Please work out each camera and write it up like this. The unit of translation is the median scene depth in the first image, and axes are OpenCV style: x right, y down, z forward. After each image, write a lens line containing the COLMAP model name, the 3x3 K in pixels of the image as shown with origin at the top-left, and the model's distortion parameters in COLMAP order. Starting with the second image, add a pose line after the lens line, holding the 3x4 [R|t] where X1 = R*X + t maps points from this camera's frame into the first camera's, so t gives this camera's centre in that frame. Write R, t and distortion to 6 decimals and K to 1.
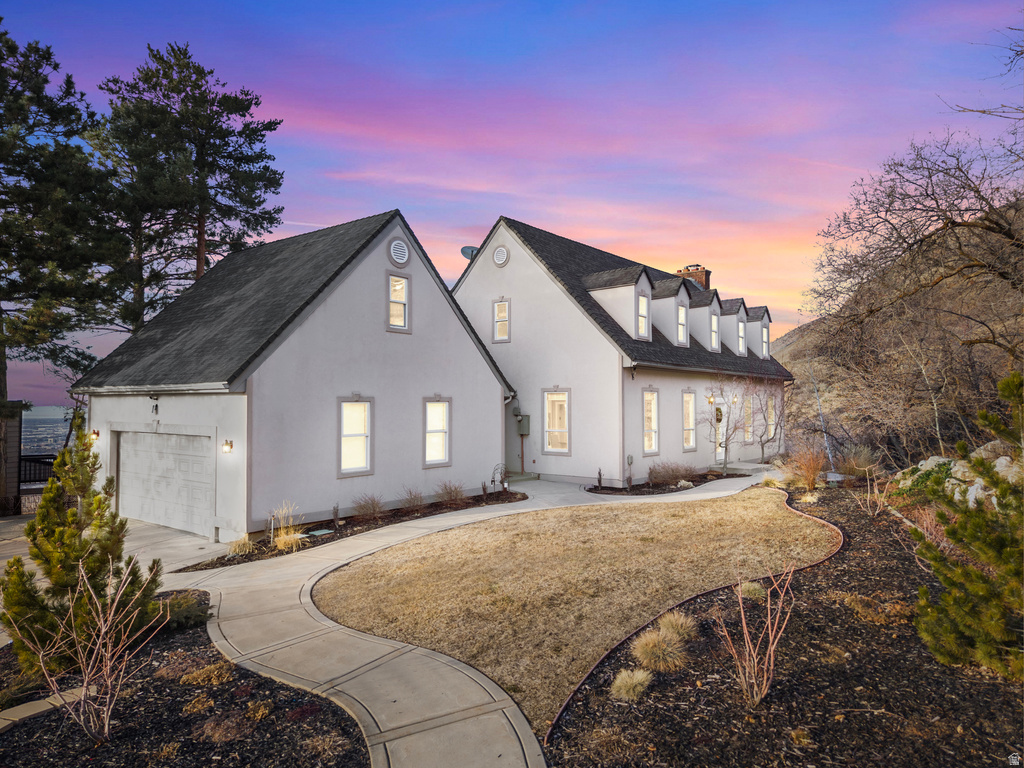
lens RADIAL K [[691.0, 0, 510.1], [0, 691.0, 370.1], [0, 0, 1]] dist [0.052019, -0.054023]
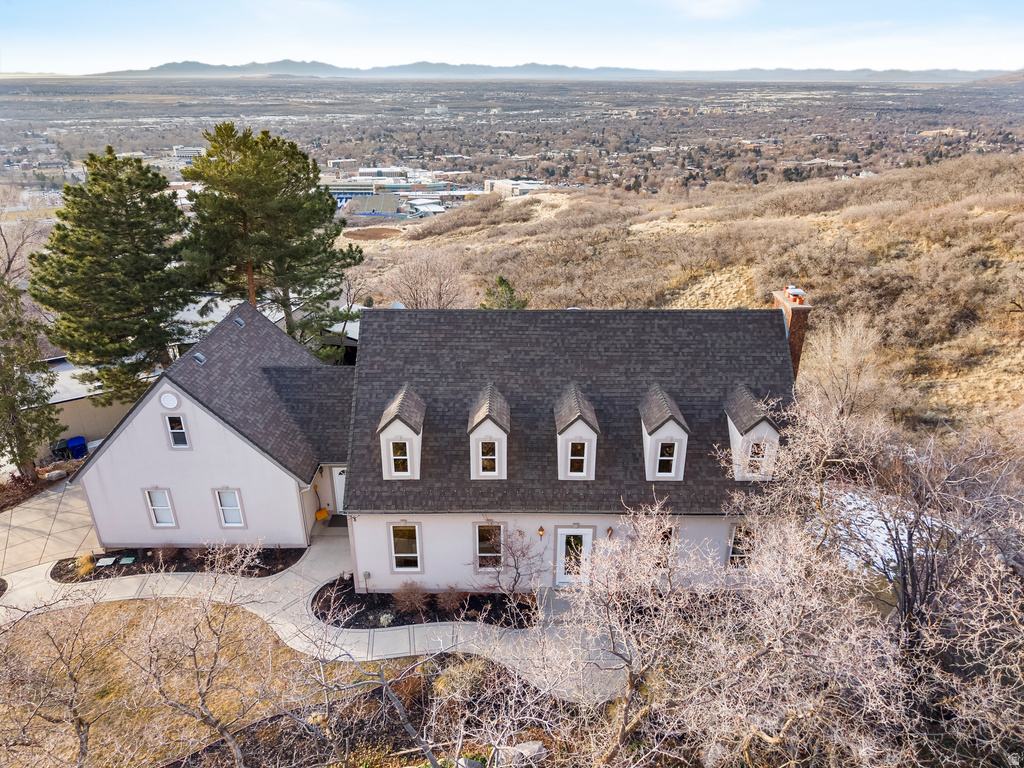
lens RADIAL K [[691.0, 0, 510.1], [0, 691.0, 370.1], [0, 0, 1]] dist [0.052019, -0.054023]
pose [[0.618756, 0.316003, -0.719224, 1.618375], [0.035820, 0.903228, 0.427664, -1.033437], [0.784766, -0.290382, 0.547558, 1.000728]]
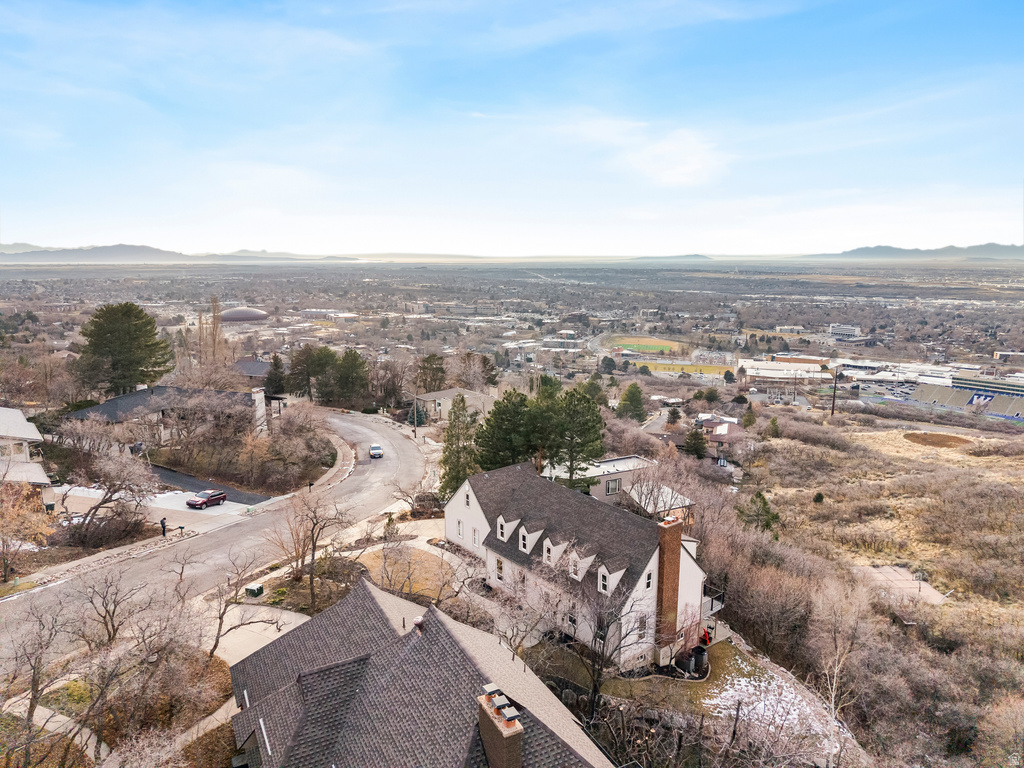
lens RADIAL K [[691.0, 0, 510.1], [0, 691.0, 370.1], [0, 0, 1]] dist [0.052019, -0.054023]
pose [[-0.223316, 0.172631, -0.959337, 4.202216], [0.049420, 0.984932, 0.165733, -1.806420], [0.973493, -0.010399, -0.228482, 2.677698]]
